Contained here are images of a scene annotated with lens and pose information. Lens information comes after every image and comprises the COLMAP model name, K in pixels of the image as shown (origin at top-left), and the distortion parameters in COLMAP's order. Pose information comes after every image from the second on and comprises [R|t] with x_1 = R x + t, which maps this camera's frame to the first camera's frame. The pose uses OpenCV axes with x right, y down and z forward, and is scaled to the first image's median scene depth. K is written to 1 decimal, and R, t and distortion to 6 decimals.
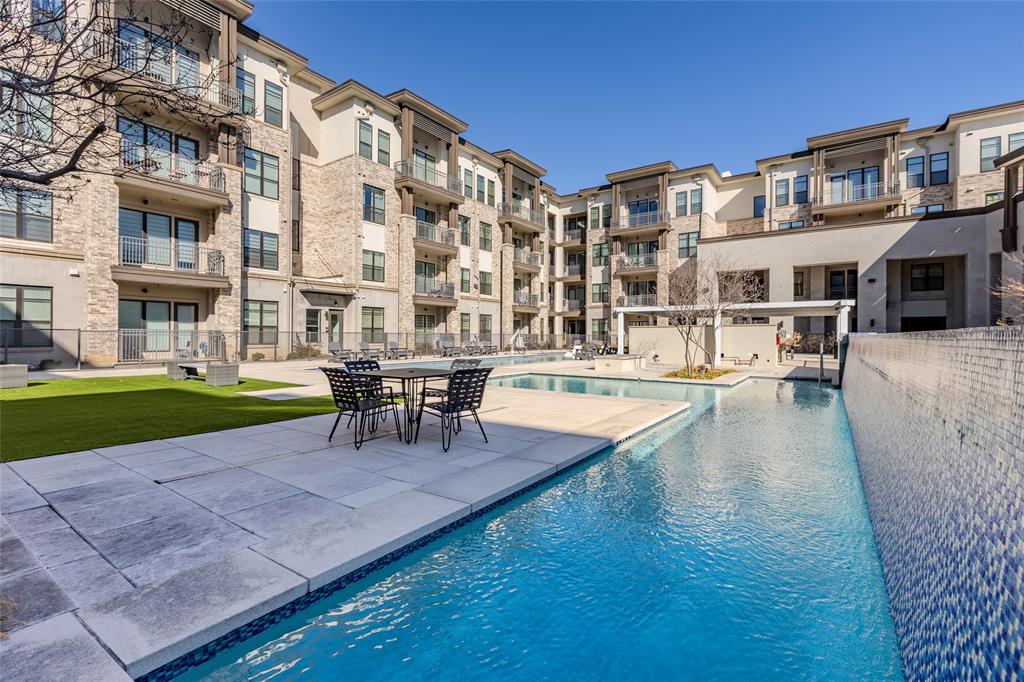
lens RADIAL K [[456.5, 0, 509.9], [0, 456.5, 339.3], [0, 0, 1]] dist [0.000711, -0.001416]
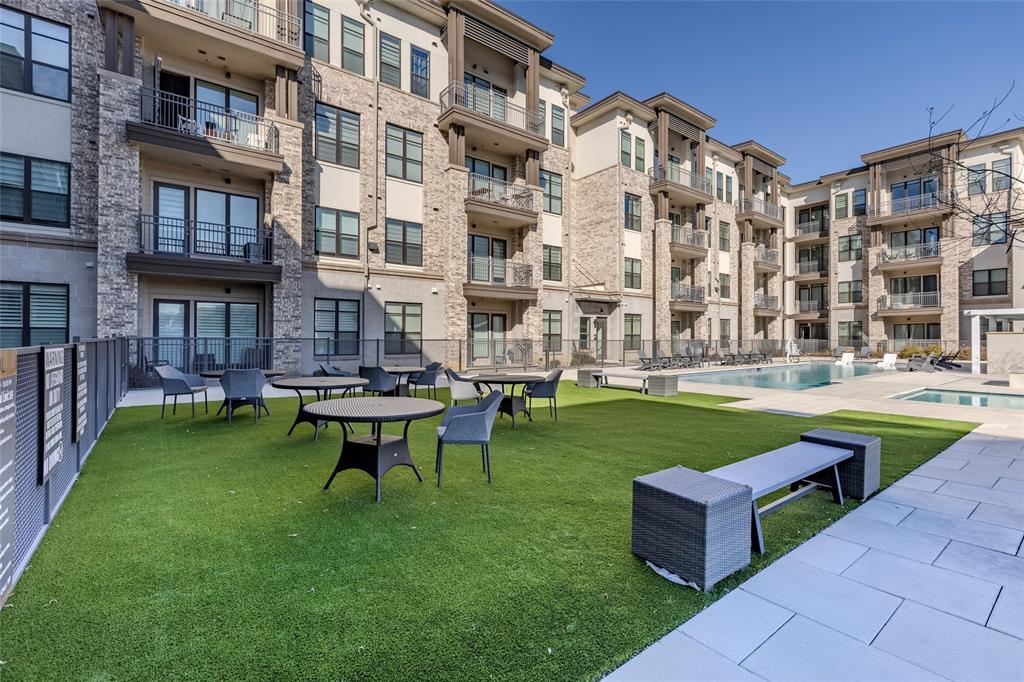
lens RADIAL K [[456.5, 0, 509.9], [0, 456.5, 336.7], [0, 0, 1]] dist [0.000711, -0.001416]
pose [[0.953653, -0.003322, -0.300891, -0.222556], [-0.000510, 0.999920, -0.012655, -0.006865], [0.300909, 0.012222, 0.953575, -0.031469]]
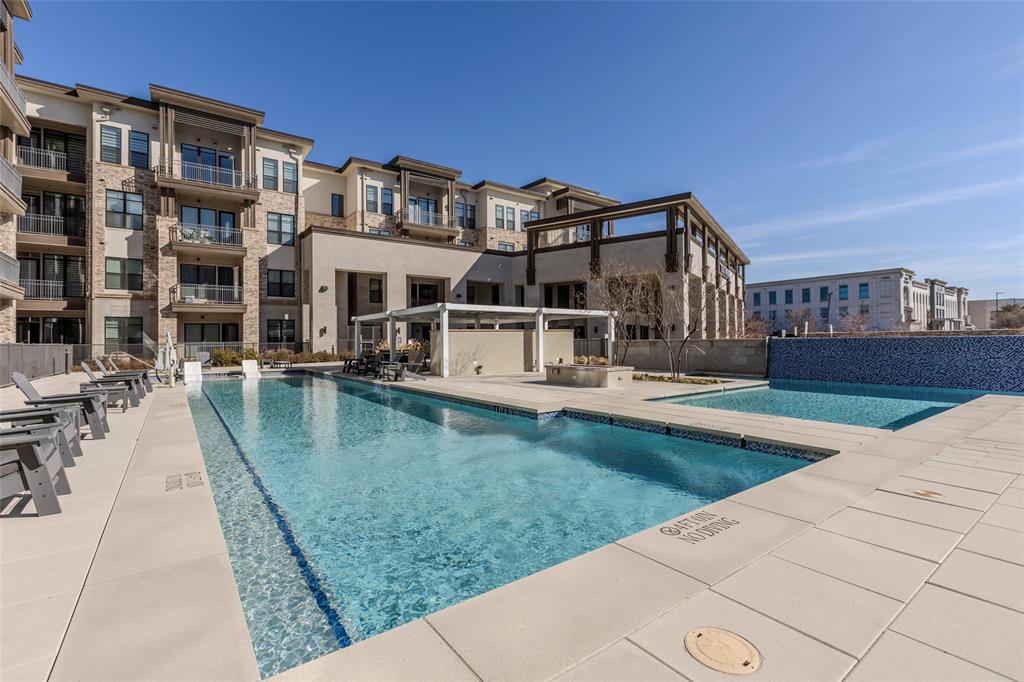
lens RADIAL K [[456.5, 0, 513.6], [0, 456.5, 335.5], [0, 0, 1]] dist [0.000711, -0.001416]
pose [[0.315585, 0.006777, 0.948873, -0.289491], [0.018813, 0.999733, -0.013397, -0.005016], [-0.948711, 0.022079, 0.315373, 0.466384]]
